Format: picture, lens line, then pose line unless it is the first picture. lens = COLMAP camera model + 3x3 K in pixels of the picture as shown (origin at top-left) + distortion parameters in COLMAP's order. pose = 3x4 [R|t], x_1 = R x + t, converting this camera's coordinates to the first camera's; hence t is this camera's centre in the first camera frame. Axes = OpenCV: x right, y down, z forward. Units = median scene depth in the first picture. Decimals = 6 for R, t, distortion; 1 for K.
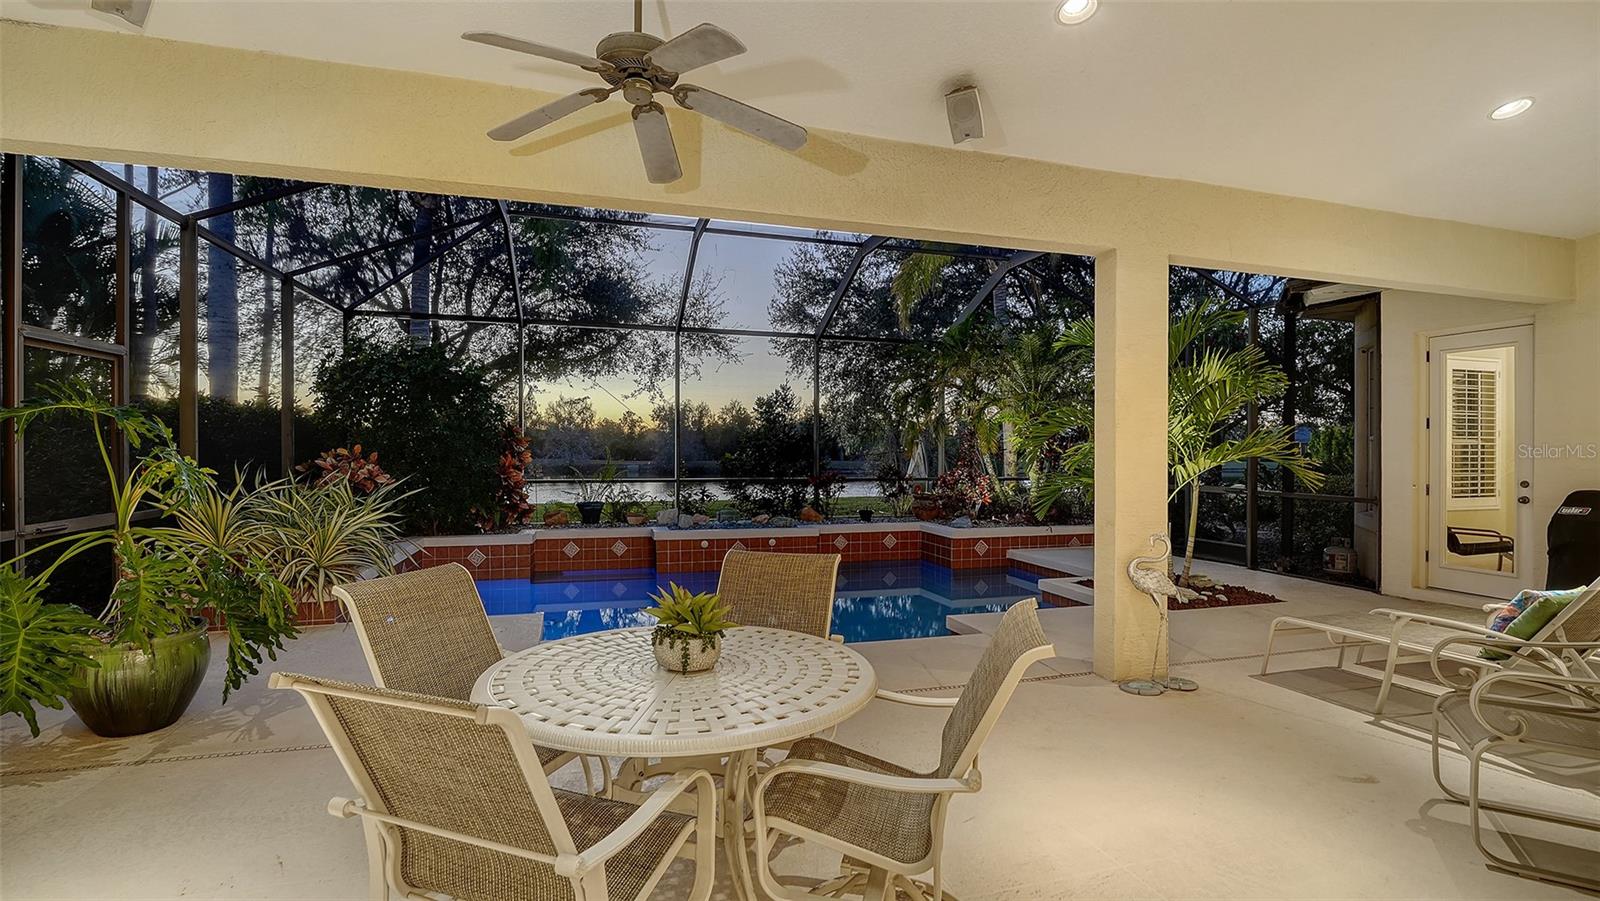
lens RADIAL K [[711.7, 0, 793.5], [0, 711.7, 446.5], [0, 0, 1]] dist [-0.004524, -0.000284]
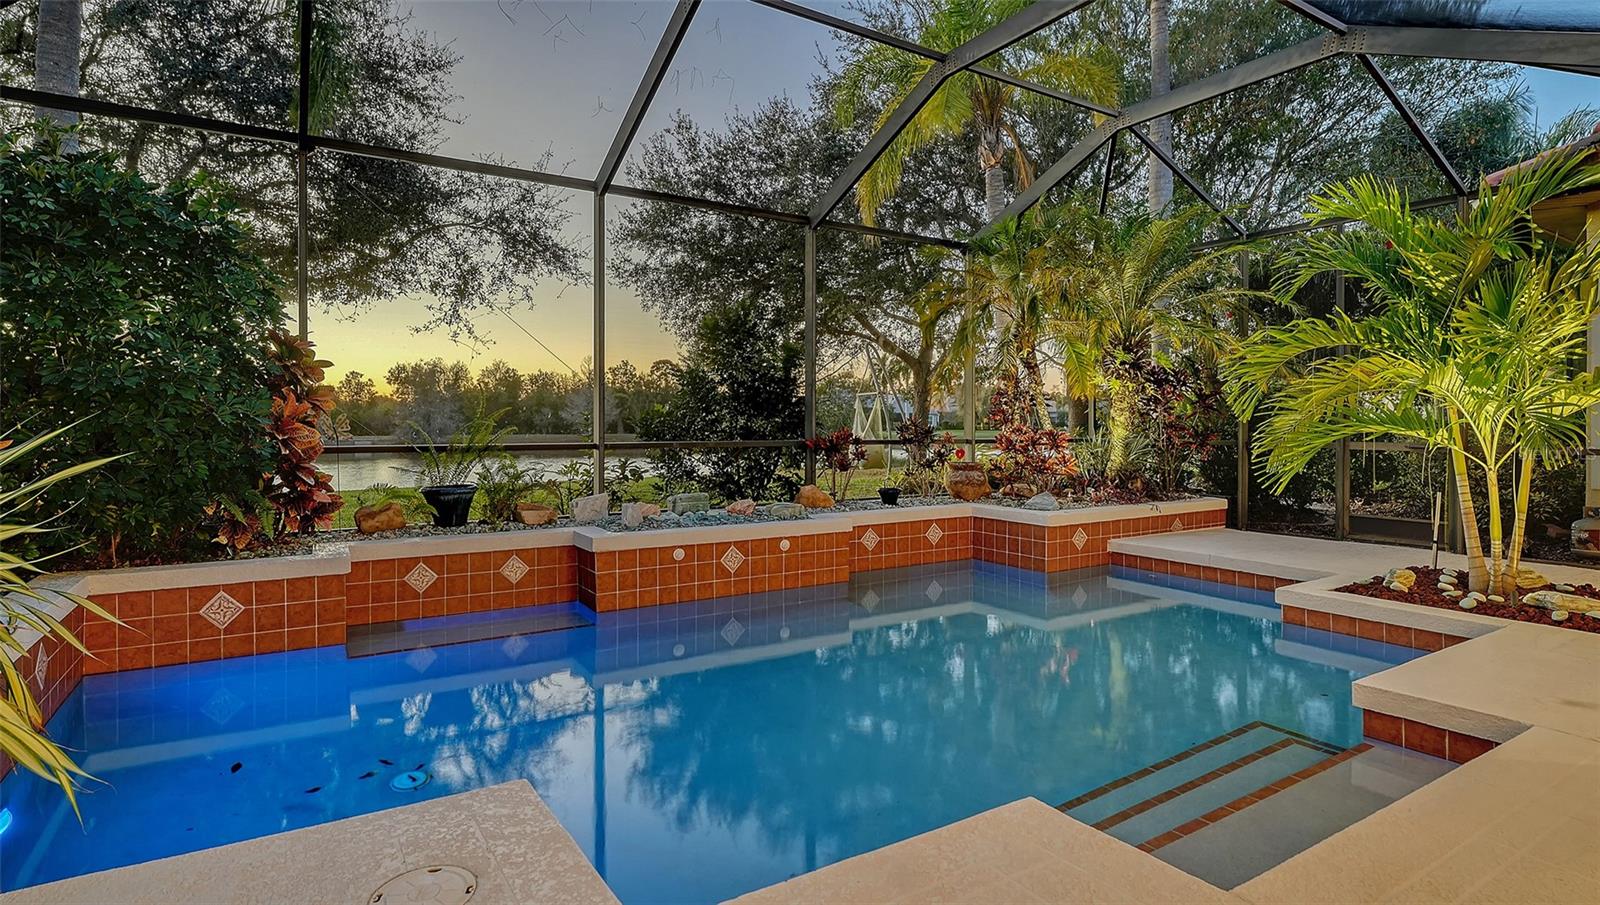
lens RADIAL K [[815.5, 0, 811.0], [0, 815.5, 410.5], [0, 0, 1]] dist [0.001091, 0.000771]
pose [[0.957986, 0.000081, 0.286816, -0.198827], [0.002614, 0.999956, -0.009012, 0.026694], [-0.286804, 0.009383, 0.957943, 0.323706]]
